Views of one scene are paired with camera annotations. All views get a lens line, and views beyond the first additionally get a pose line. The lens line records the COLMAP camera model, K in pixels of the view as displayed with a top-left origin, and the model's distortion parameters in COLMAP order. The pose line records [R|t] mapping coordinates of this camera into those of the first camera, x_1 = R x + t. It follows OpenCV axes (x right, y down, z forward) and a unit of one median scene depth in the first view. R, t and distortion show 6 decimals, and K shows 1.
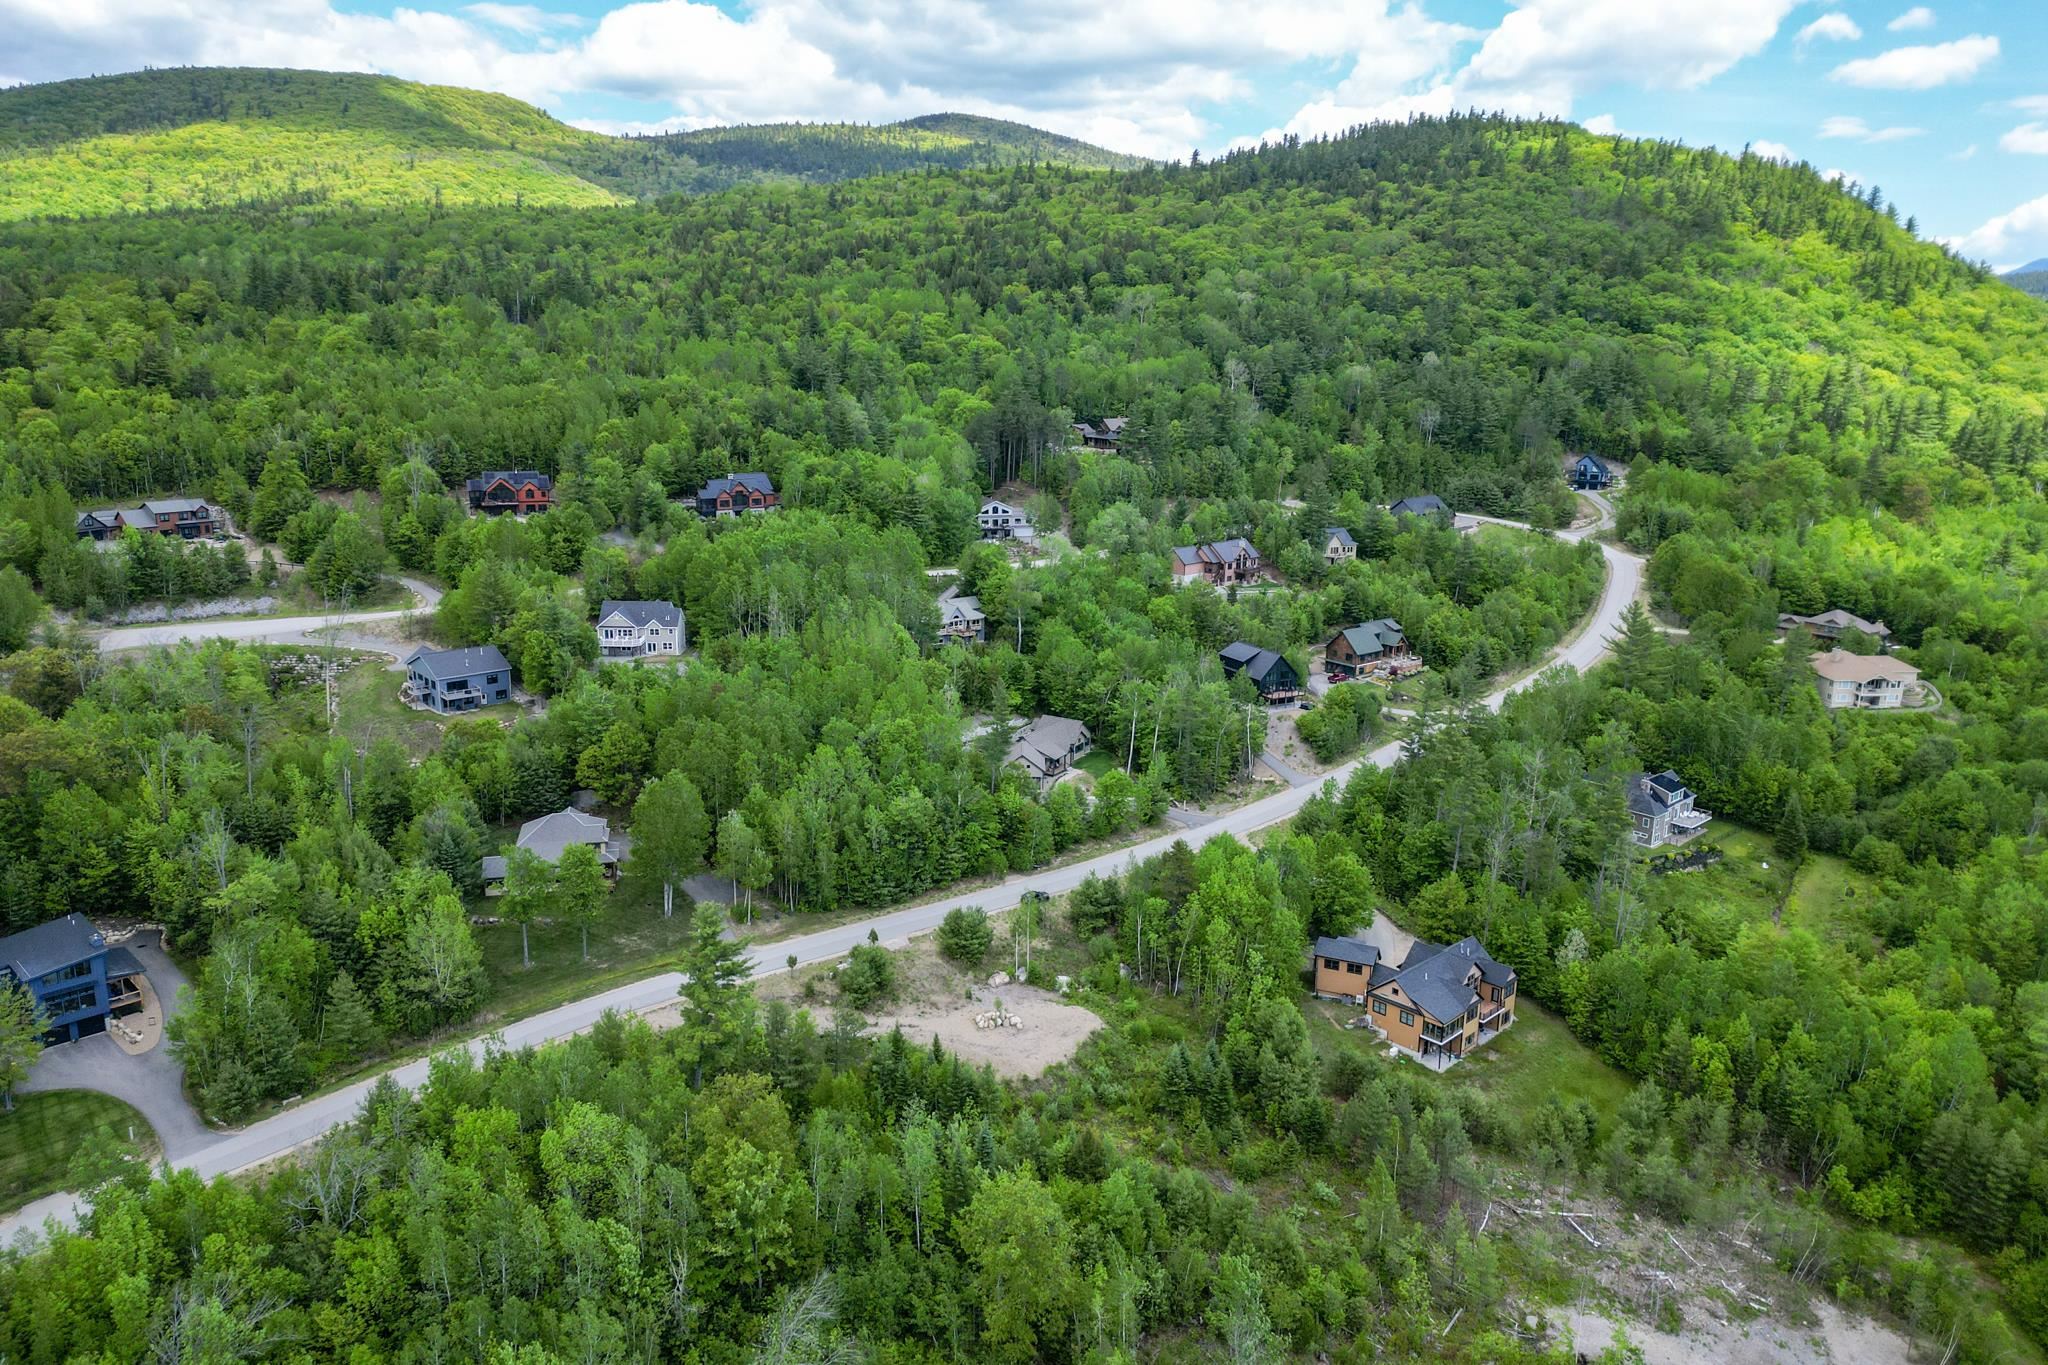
lens RADIAL K [[1446.5, 0, 1023.7], [0, 1446.5, 685.2], [0, 0, 1]] dist [0.084765, -0.097244]
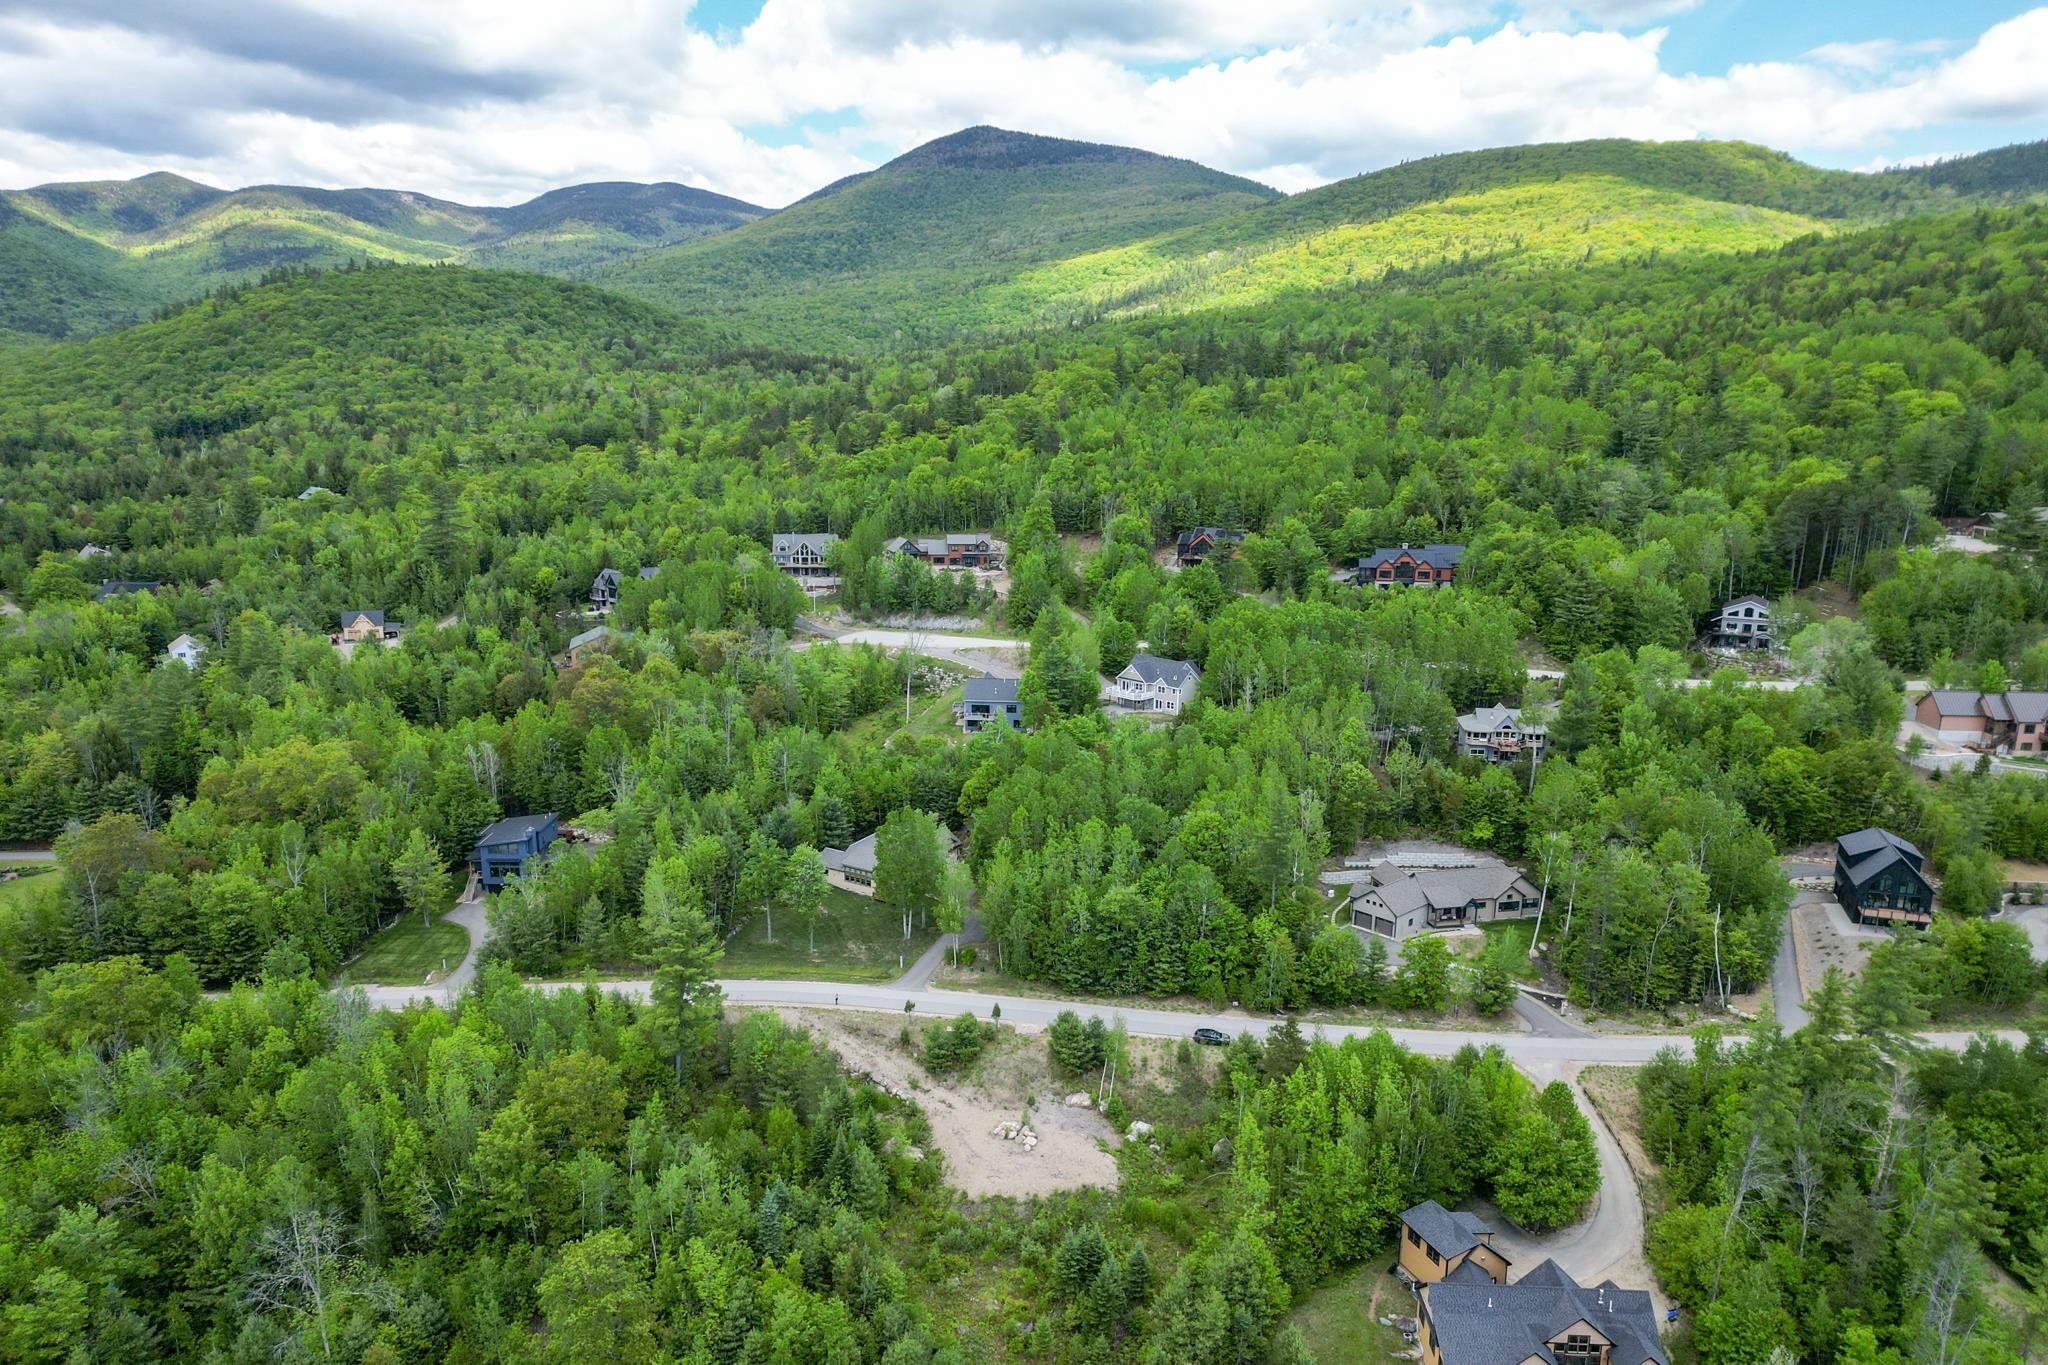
lens RADIAL K [[1455.7, 0, 990.4], [0, 1455.7, 726.1], [0, 0, 1]] dist [0.093756, -0.113587]
pose [[0.678509, 0.161562, -0.716605, 0.394101], [-0.173882, 0.983115, 0.057010, -0.048446], [0.713716, 0.085922, 0.695145, 0.212749]]
